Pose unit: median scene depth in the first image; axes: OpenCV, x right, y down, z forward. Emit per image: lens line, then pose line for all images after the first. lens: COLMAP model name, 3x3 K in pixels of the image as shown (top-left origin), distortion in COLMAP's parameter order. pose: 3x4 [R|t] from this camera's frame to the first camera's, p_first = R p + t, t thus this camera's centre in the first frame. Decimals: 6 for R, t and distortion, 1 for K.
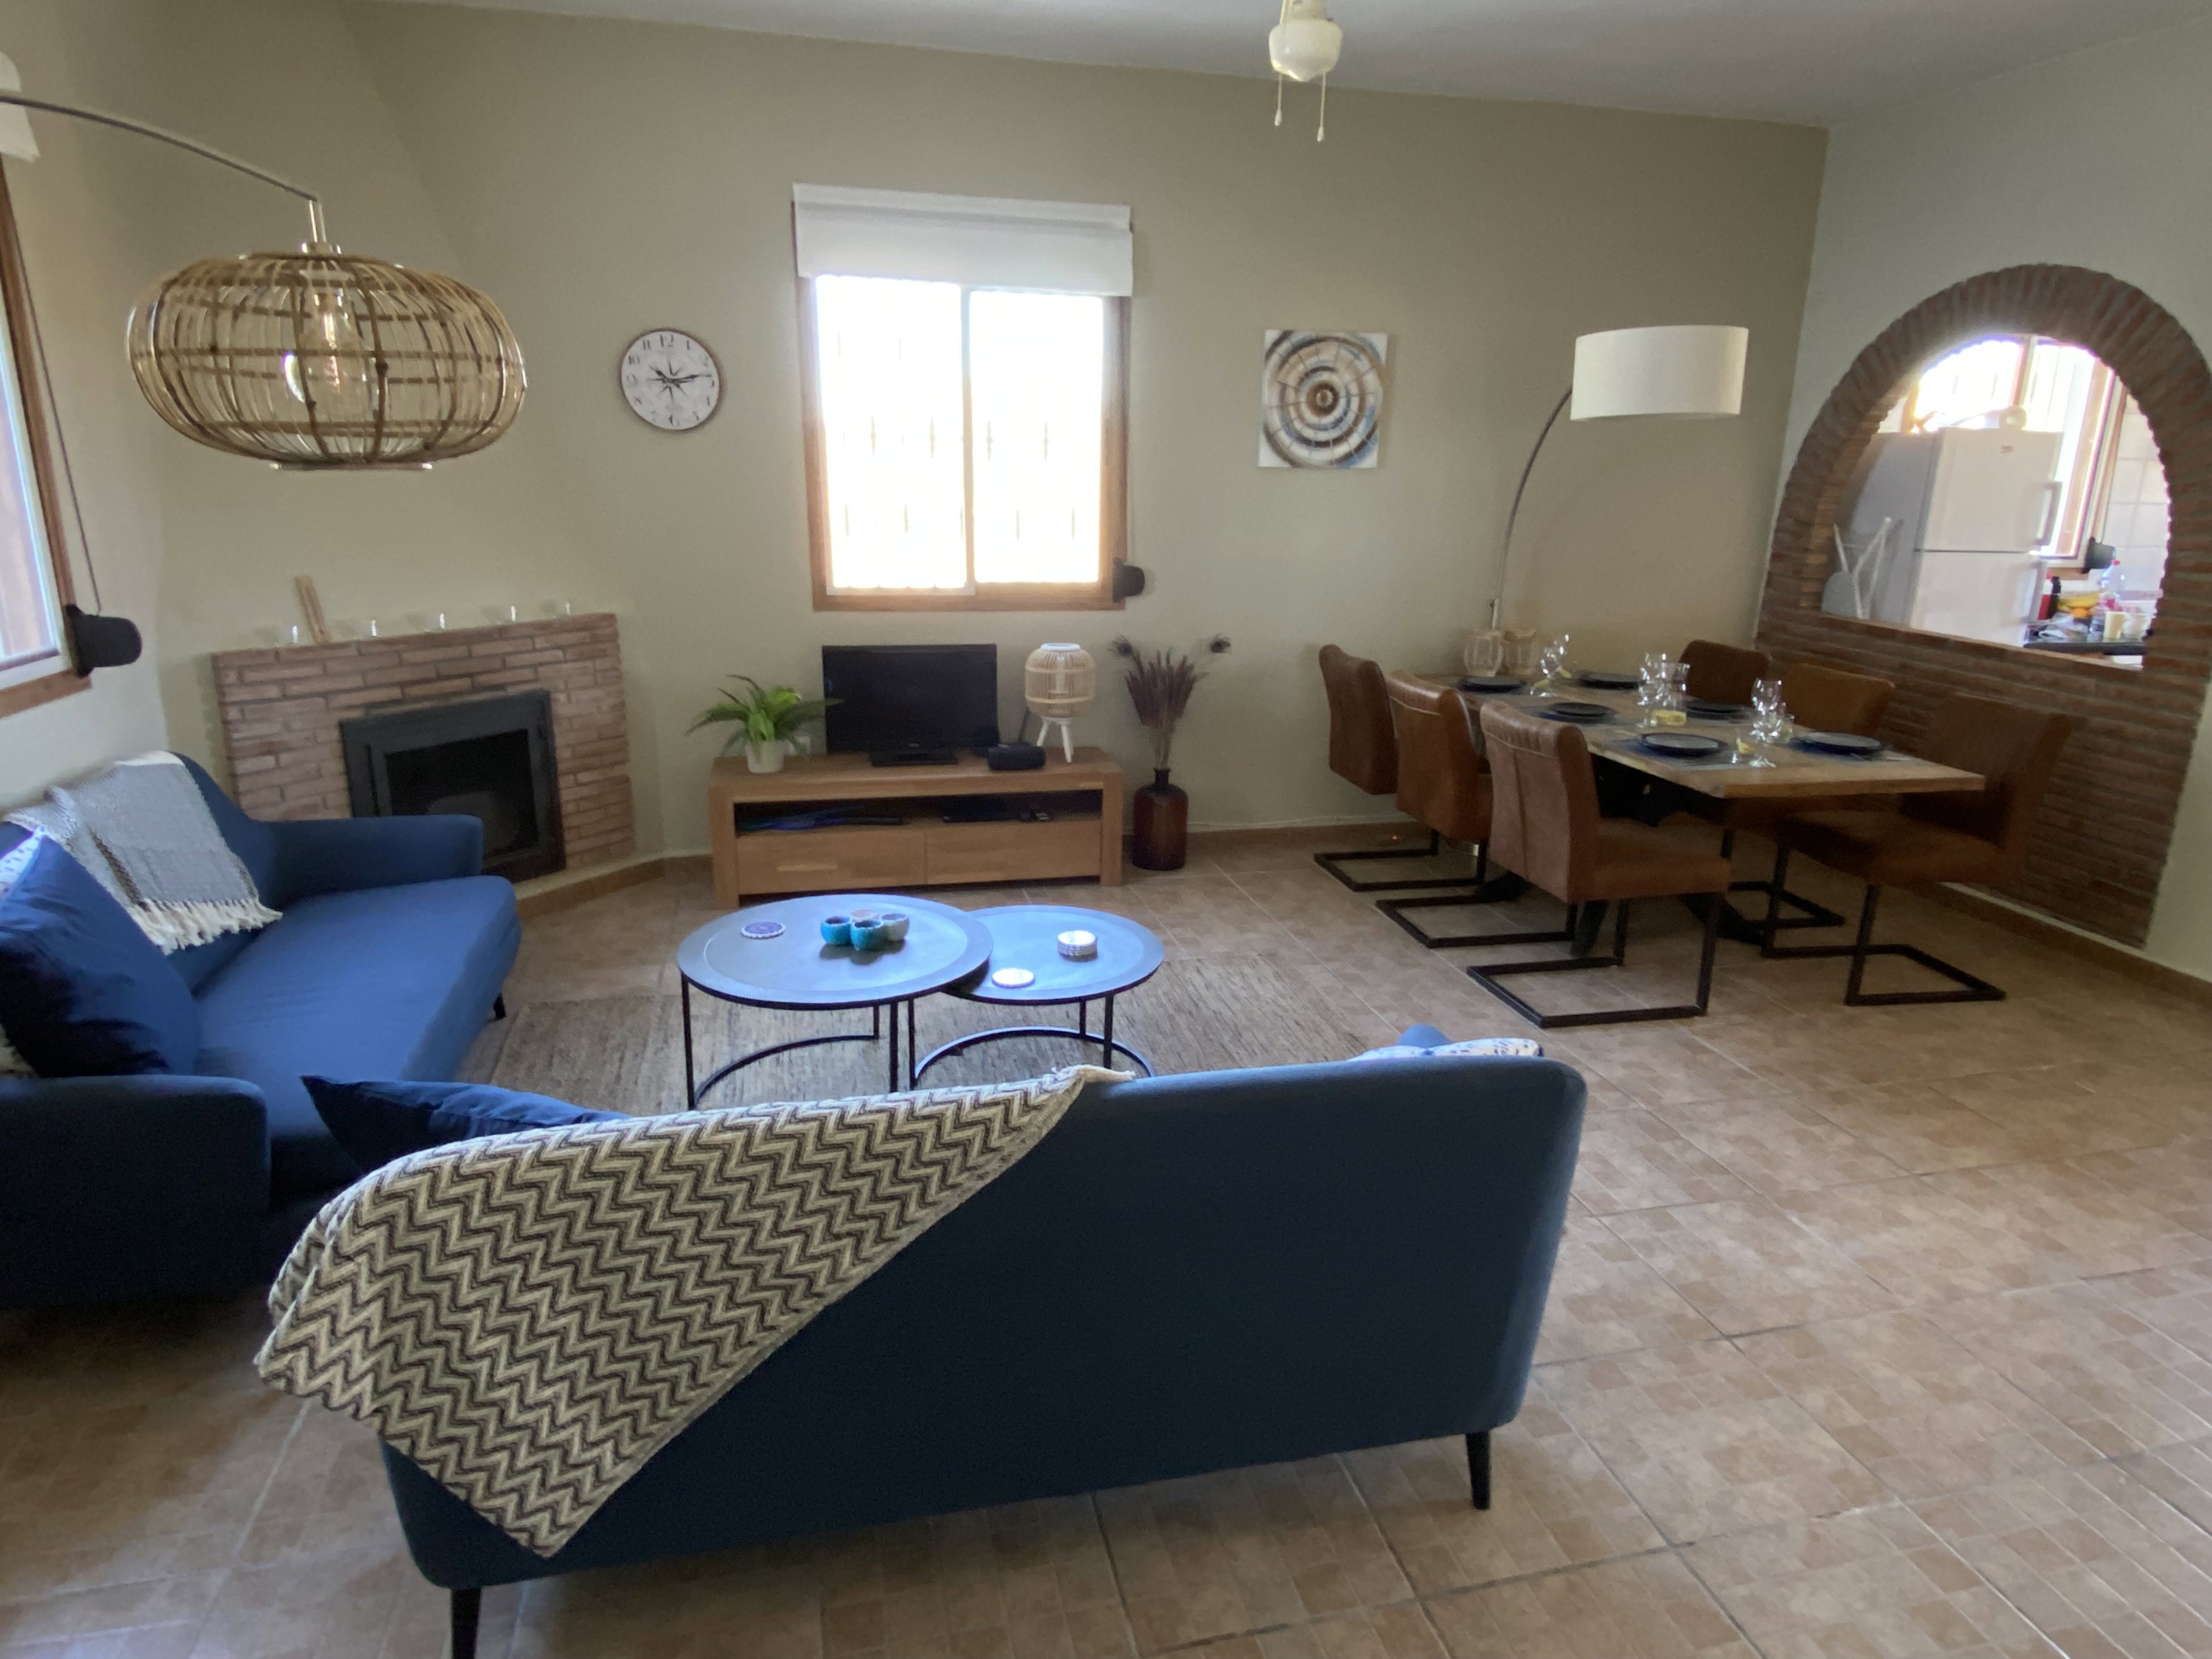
lens RADIAL K [[1284.3, 0, 1087.3], [0, 1284.3, 831.6], [0, 0, 1]] dist [0.073887, -0.082366]
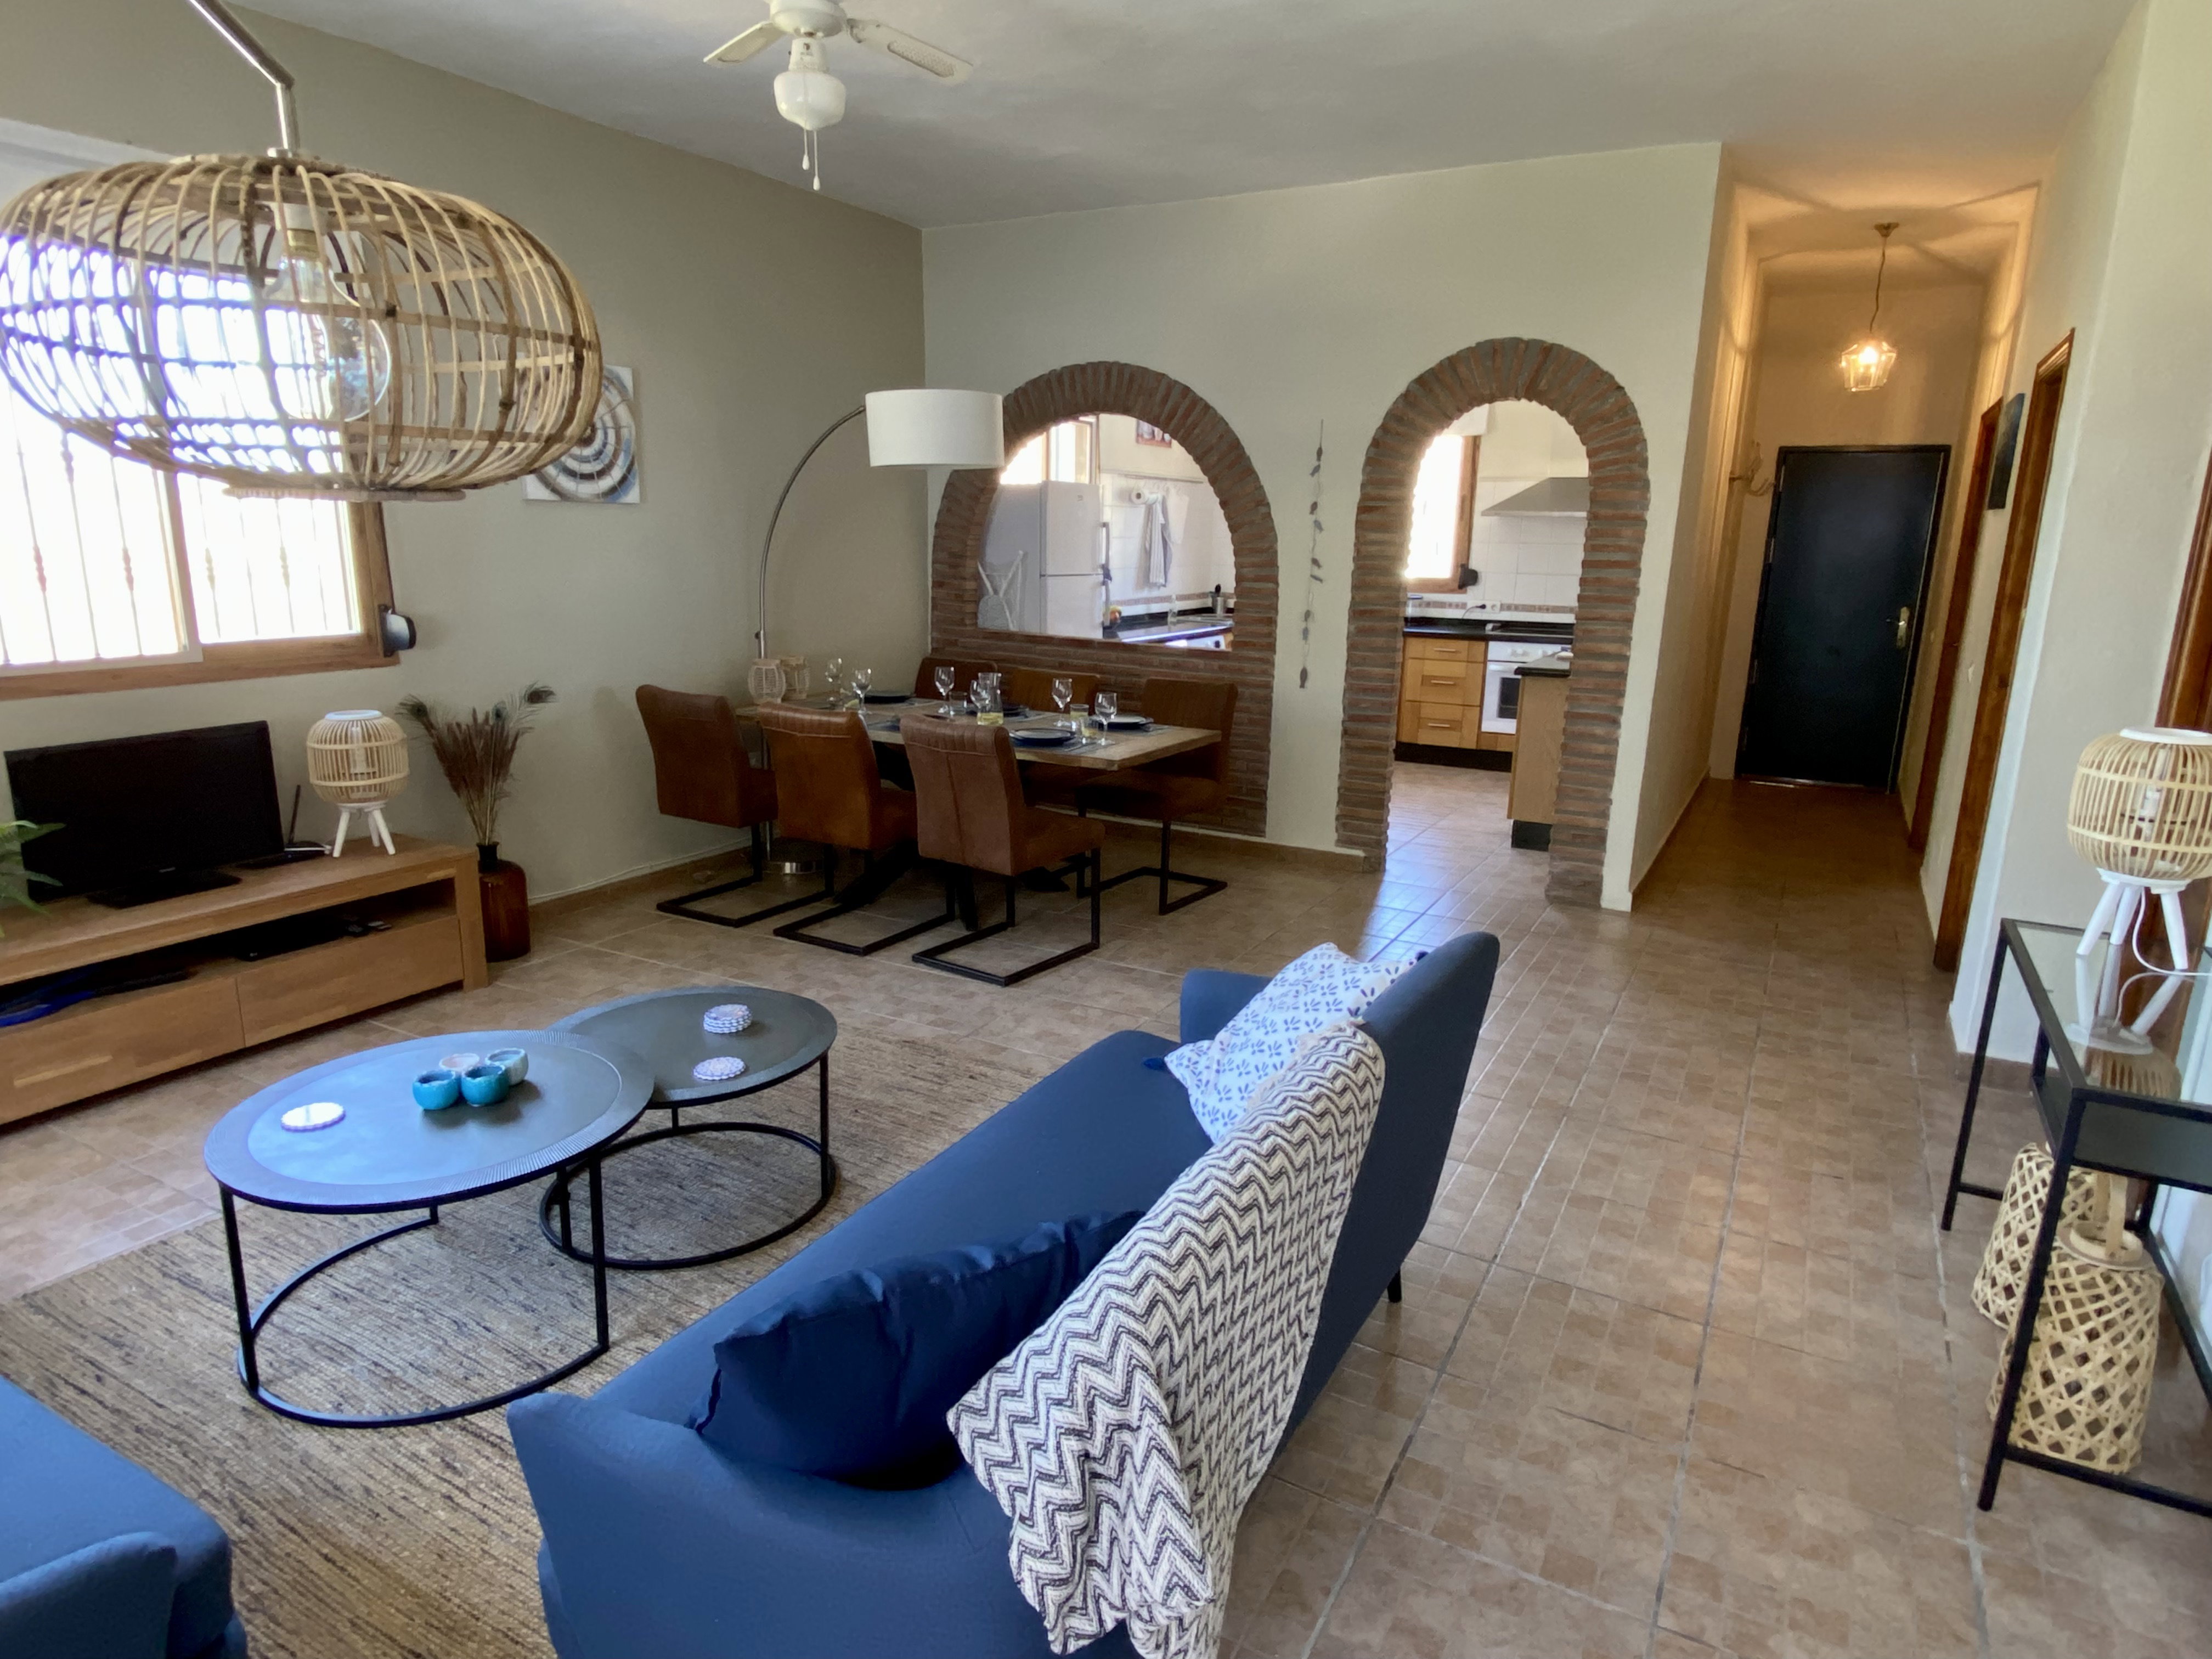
lens RADIAL K [[1284.3, 0, 1087.3], [0, 1284.3, 831.6], [0, 0, 1]] dist [0.073887, -0.082366]
pose [[0.667342, -0.171790, 0.724668, -0.319547], [0.190612, 0.980021, 0.056790, -0.031012], [-0.719946, 0.100232, 0.686754, 0.116348]]
